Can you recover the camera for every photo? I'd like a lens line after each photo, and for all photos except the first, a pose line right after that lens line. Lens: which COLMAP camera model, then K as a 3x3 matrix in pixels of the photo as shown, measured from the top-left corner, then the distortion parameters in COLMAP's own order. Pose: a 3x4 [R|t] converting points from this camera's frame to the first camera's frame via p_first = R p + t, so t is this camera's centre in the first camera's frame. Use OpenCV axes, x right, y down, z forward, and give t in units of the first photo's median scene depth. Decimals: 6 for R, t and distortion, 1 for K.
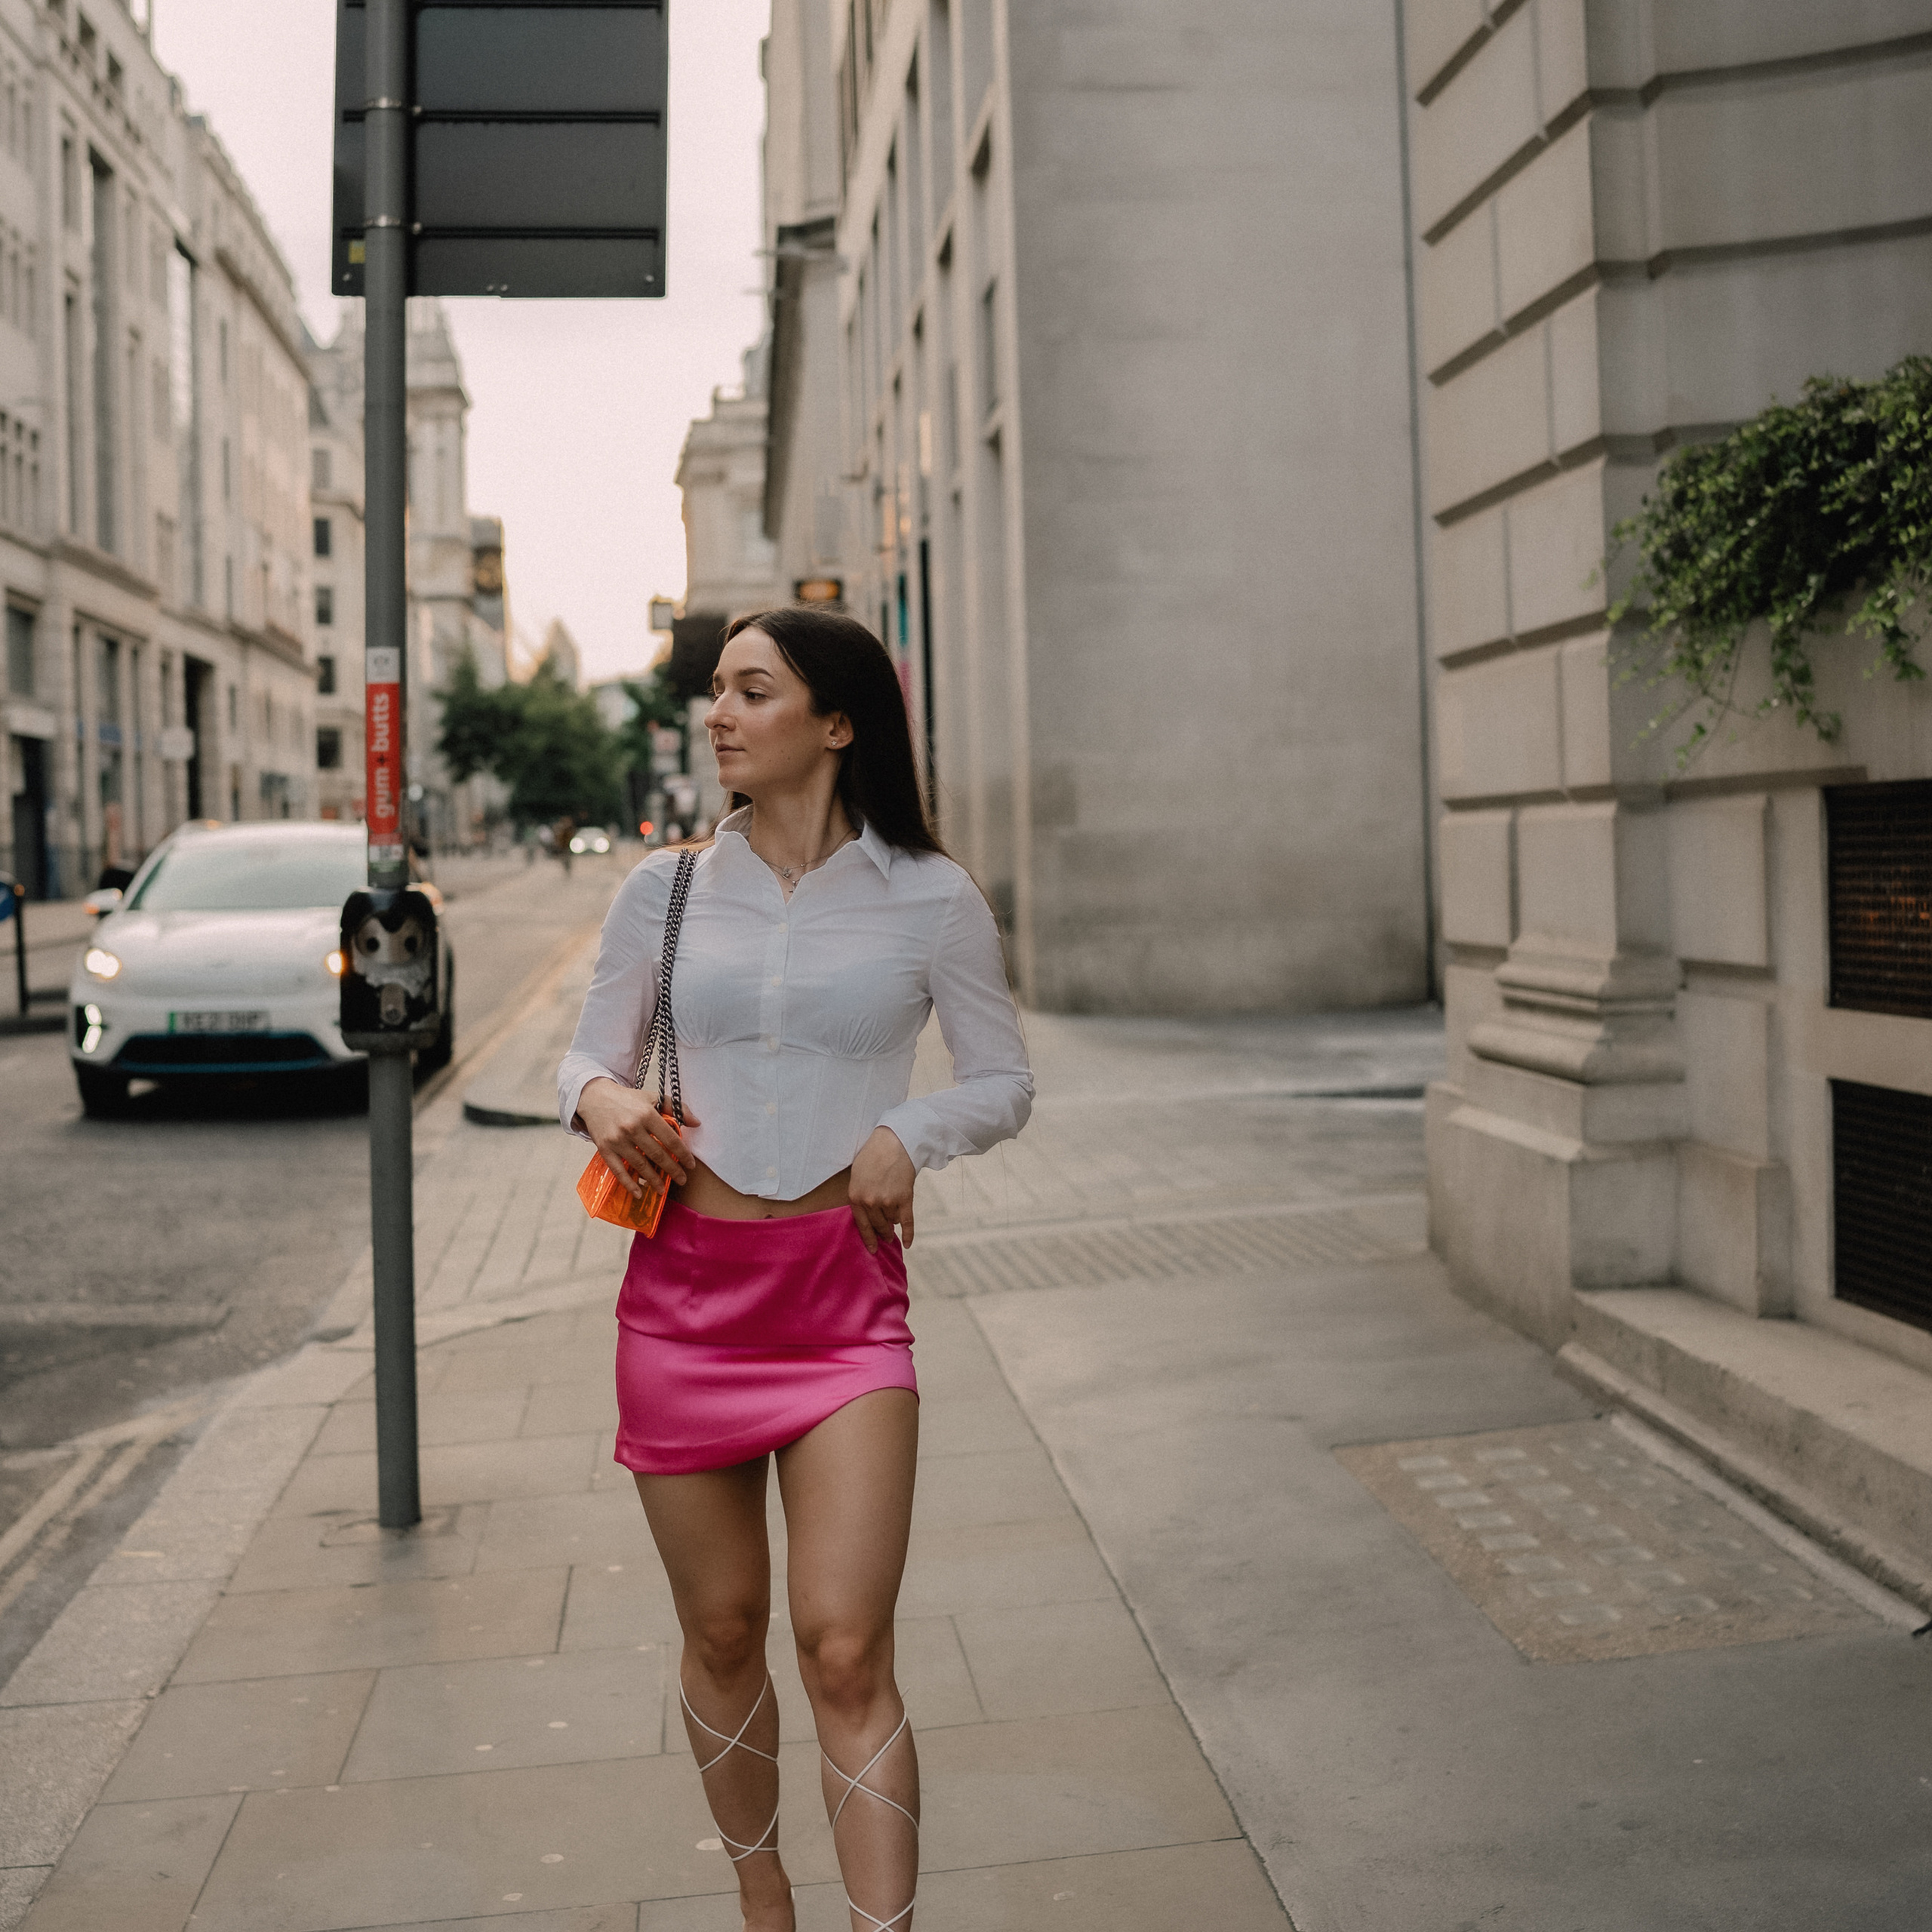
lens RADIAL K [[3018.0, 0, 949.7], [0, 3018.0, 950.1], [0, 0, 1]] dist [-0.116106, 0.000000]
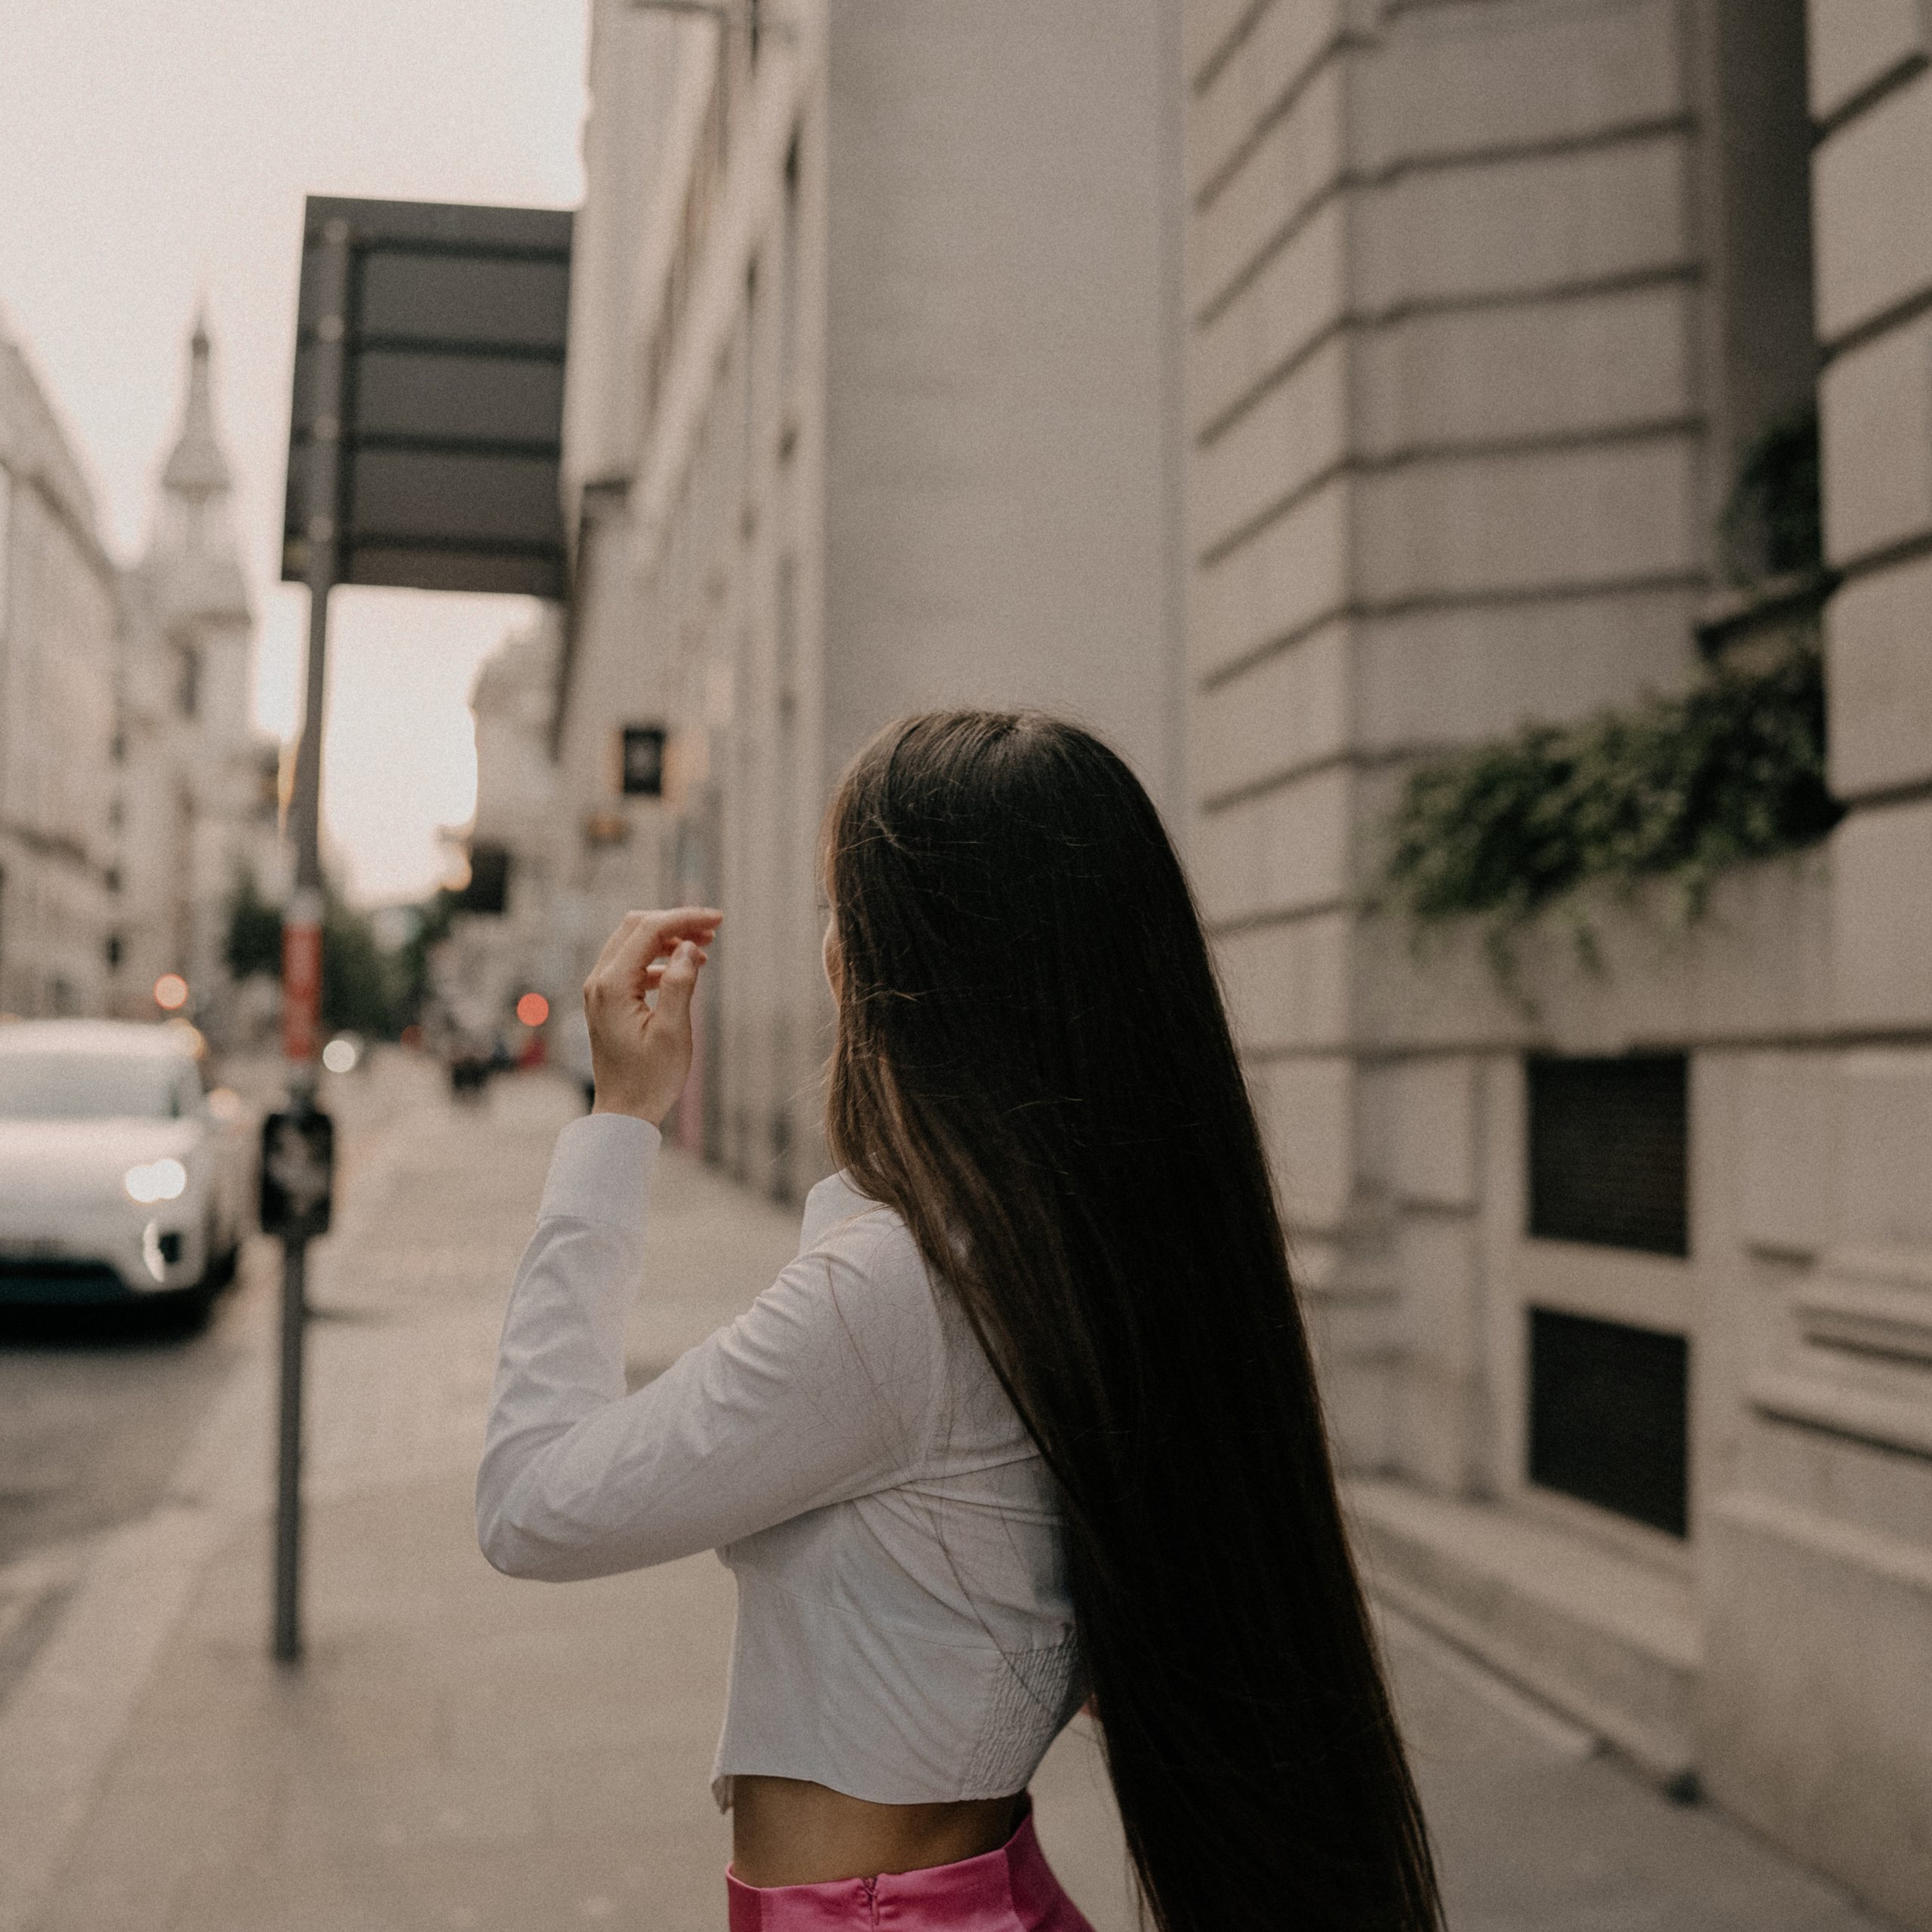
lens RADIAL K [[3018.0, 0, 979.1], [0, 3018.0, 971.8], [0, 0, 1]] dist [-0.116106, 0.000000]
pose [[0.994503, 0.036721, 0.098055, -0.042973], [-0.030240, 0.997309, -0.066791, -0.001315], [-0.100244, 0.063459, 0.992937, -0.173532]]
